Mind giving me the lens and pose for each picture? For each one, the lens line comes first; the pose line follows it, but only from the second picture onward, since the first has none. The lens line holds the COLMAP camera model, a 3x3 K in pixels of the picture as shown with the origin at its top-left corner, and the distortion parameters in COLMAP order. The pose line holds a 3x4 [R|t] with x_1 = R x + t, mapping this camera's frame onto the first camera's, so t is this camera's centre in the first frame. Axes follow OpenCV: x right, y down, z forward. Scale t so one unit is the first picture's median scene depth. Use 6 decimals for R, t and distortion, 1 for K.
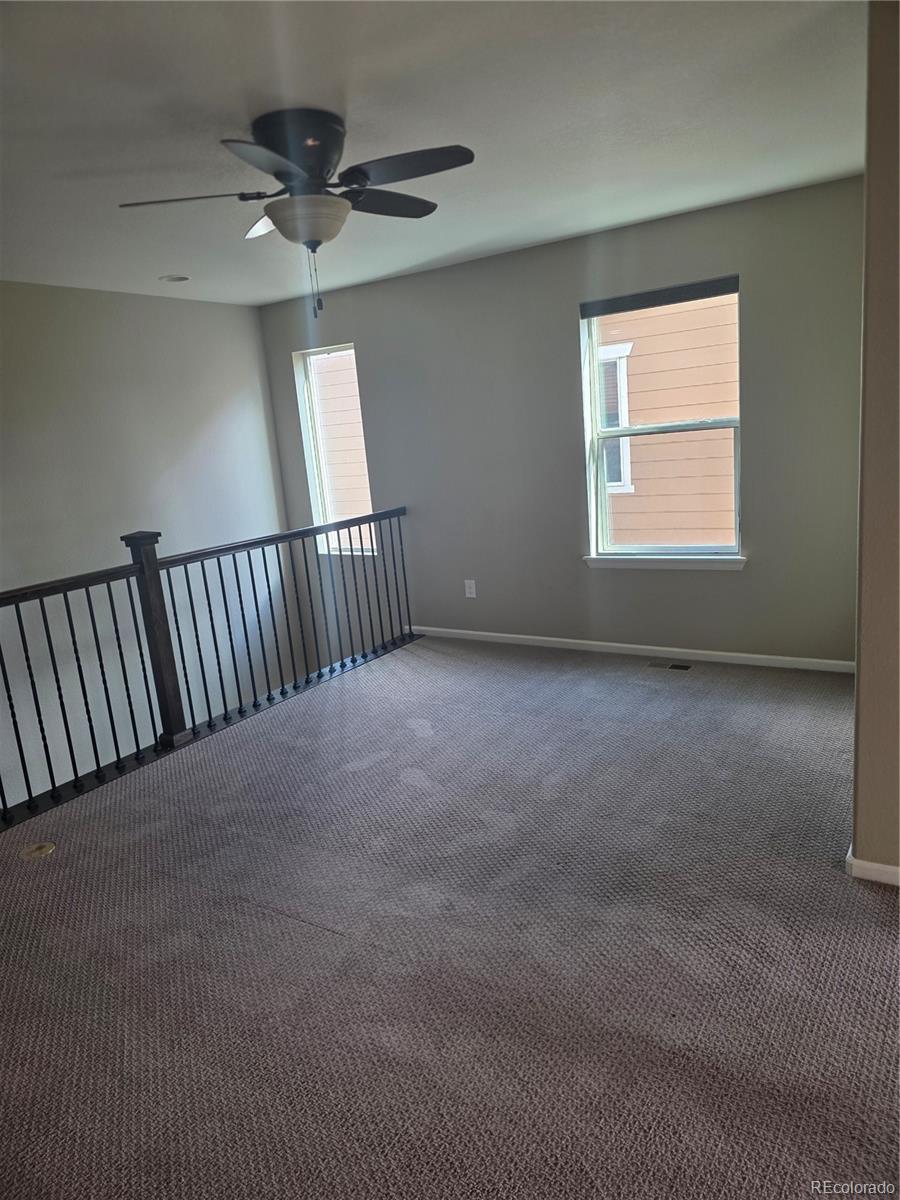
lens RADIAL K [[804.4, 0, 450.0], [0, 804.4, 600.0], [0, 0, 1]] dist [0.056240, -0.061004]
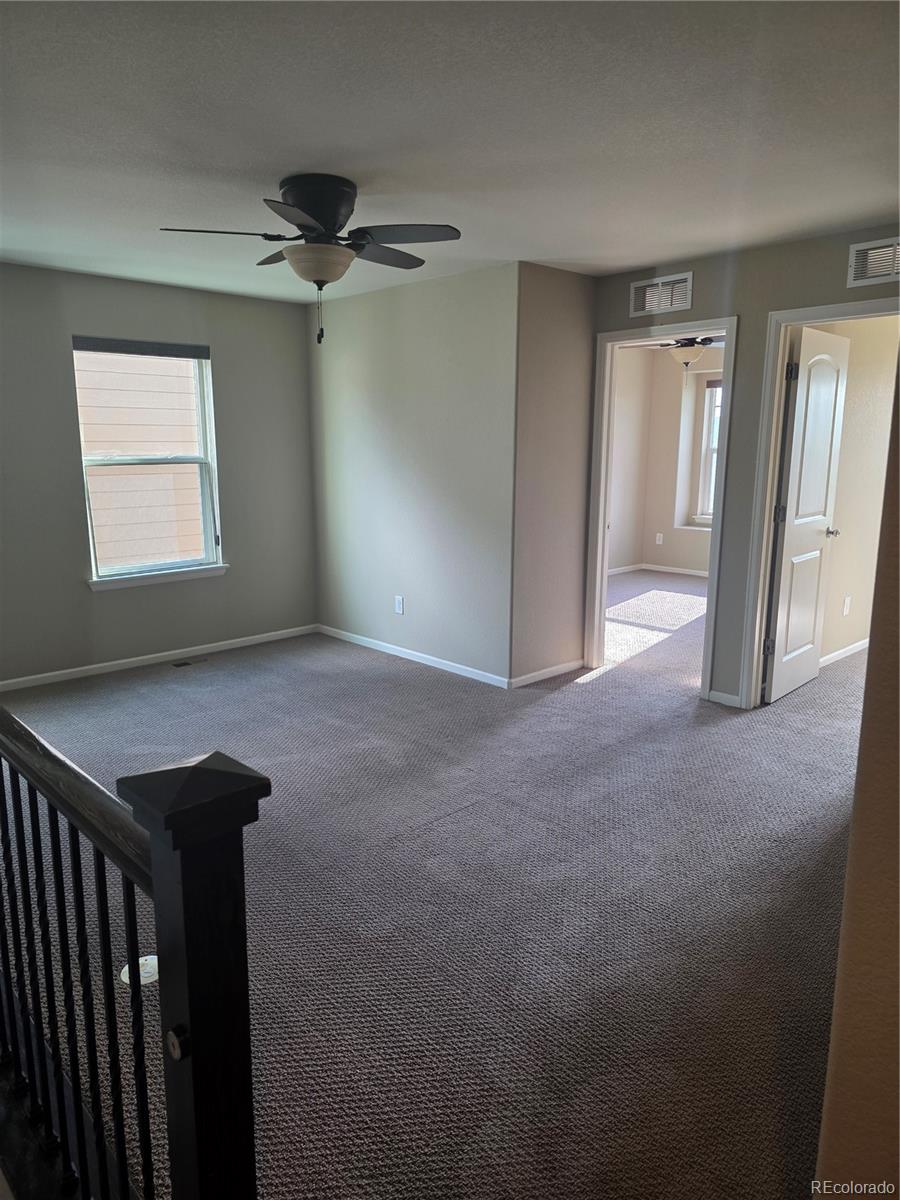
lens RADIAL K [[804.4, 0, 450.0], [0, 804.4, 600.0], [0, 0, 1]] dist [0.056240, -0.061004]
pose [[0.208069, -0.102217, 0.972758, -0.825536], [0.183950, 0.980868, 0.063723, -0.013222], [-0.960661, 0.165681, 0.222891, 0.387168]]
